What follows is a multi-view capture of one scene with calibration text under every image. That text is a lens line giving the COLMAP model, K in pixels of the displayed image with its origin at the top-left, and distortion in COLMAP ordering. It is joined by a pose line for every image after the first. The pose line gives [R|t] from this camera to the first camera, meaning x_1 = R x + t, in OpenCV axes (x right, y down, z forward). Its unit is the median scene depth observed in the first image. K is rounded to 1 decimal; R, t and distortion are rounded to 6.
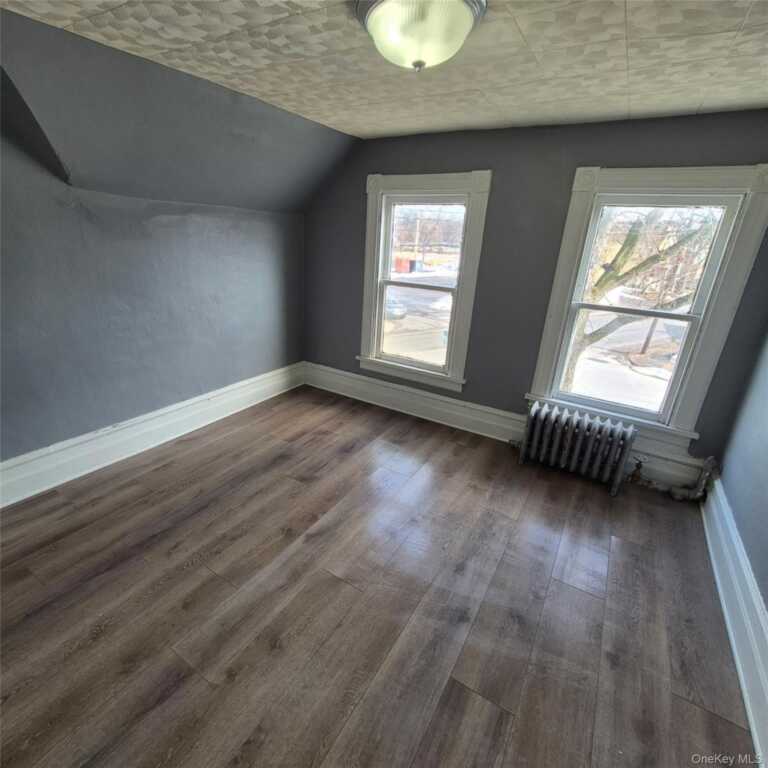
lens RADIAL K [[401.6, 0, 370.8], [0, 401.6, 379.5], [0, 0, 1]] dist [0.006507, -0.002148]
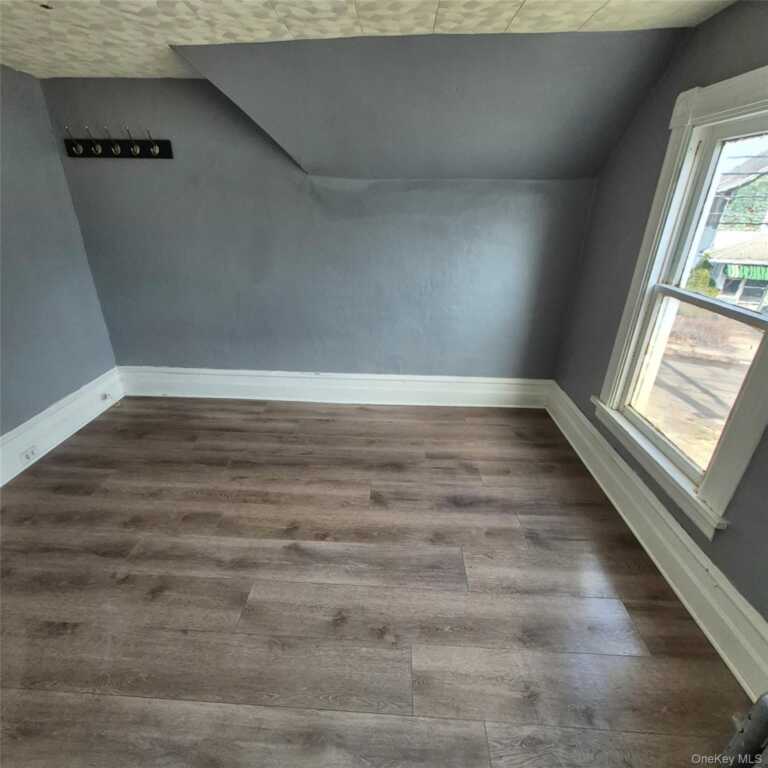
lens RADIAL K [[401.6, 0, 375.9], [0, 401.6, 378.7], [0, 0, 1]] dist [0.006507, -0.002148]
pose [[0.480062, 0.314904, -0.818765, 0.503249], [-0.281680, 0.939258, 0.196090, -0.177108], [0.830781, 0.136494, 0.539604, 0.546901]]
